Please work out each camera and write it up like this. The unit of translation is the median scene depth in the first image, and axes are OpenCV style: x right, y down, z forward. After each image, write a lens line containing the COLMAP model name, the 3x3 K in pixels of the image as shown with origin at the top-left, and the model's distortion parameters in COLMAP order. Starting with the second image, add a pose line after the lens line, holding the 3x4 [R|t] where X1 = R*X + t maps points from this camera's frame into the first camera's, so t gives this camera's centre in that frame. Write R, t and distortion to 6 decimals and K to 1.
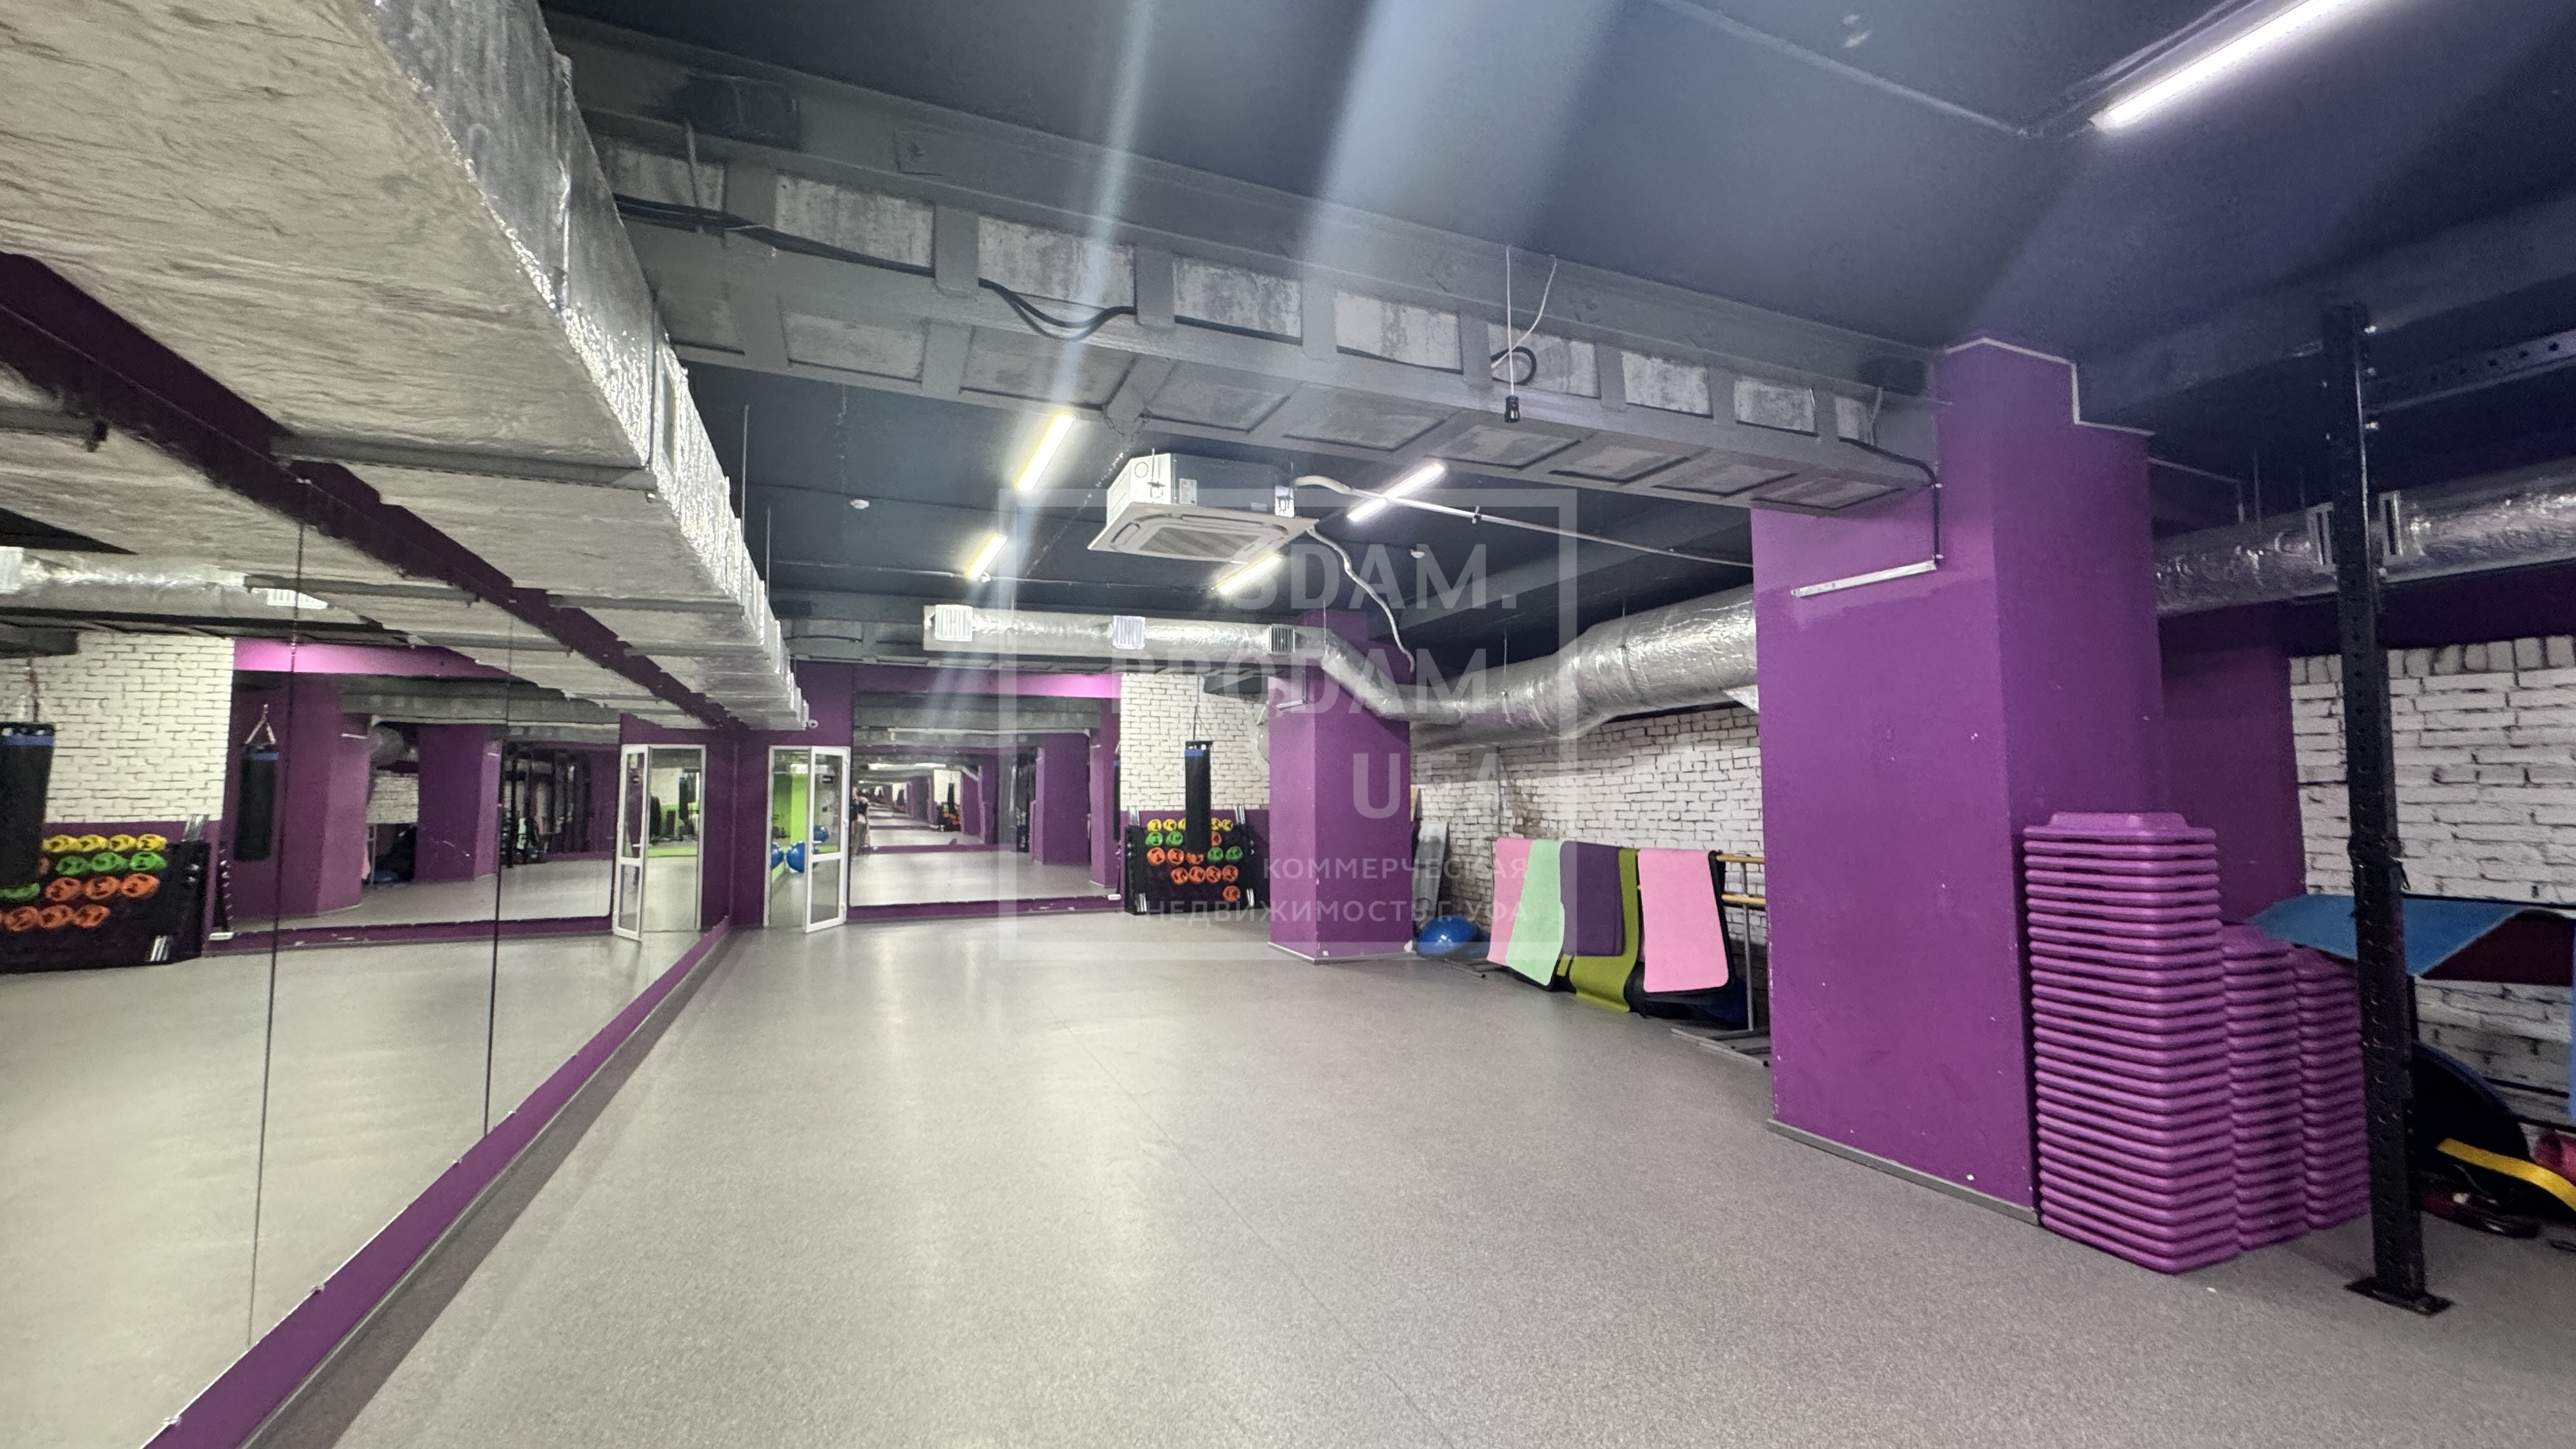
lens RADIAL K [[1015.4, 0, 1283.9], [0, 1015.4, 723.9], [0, 0, 1]] dist [-0.001014, 0.000316]
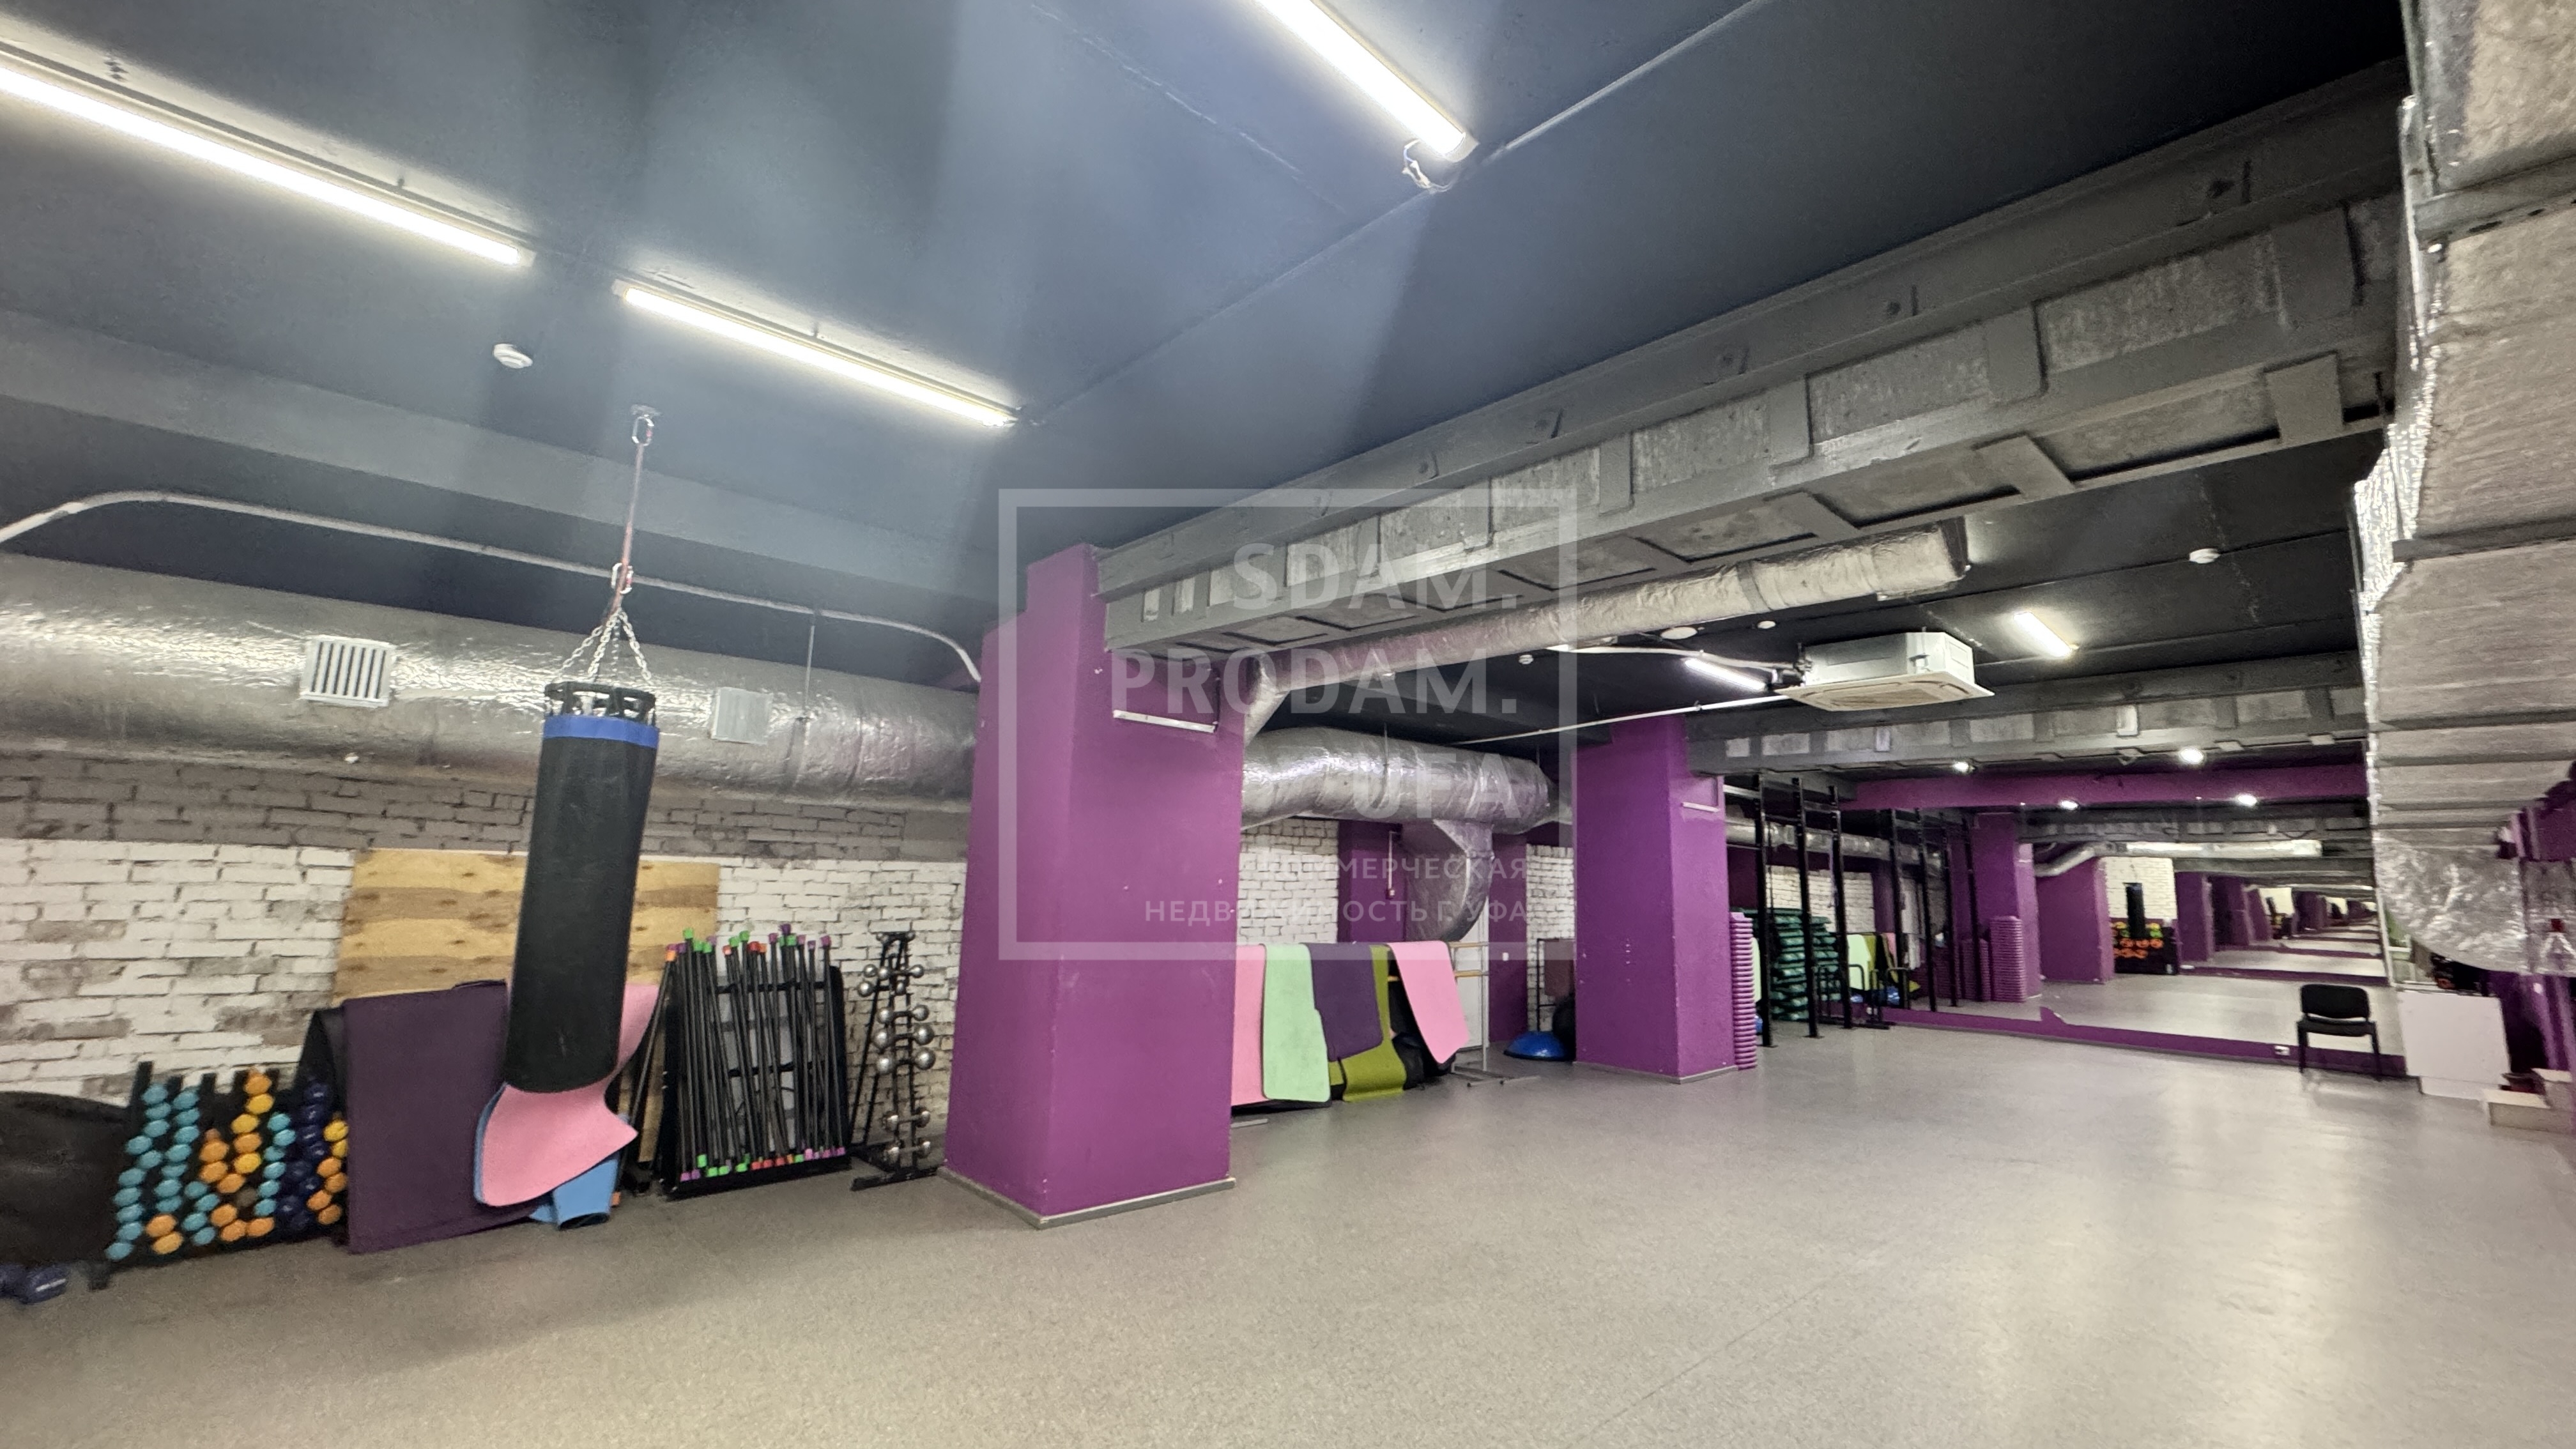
lens RADIAL K [[1015.4, 0, 1283.9], [0, 1015.4, 723.9], [0, 0, 1]] dist [-0.001014, 0.000316]
pose [[-0.345740, 0.149073, 0.926413, -0.713229], [-0.087610, 0.977858, -0.190047, 0.110961], [-0.934232, -0.146870, -0.325024, 1.539079]]
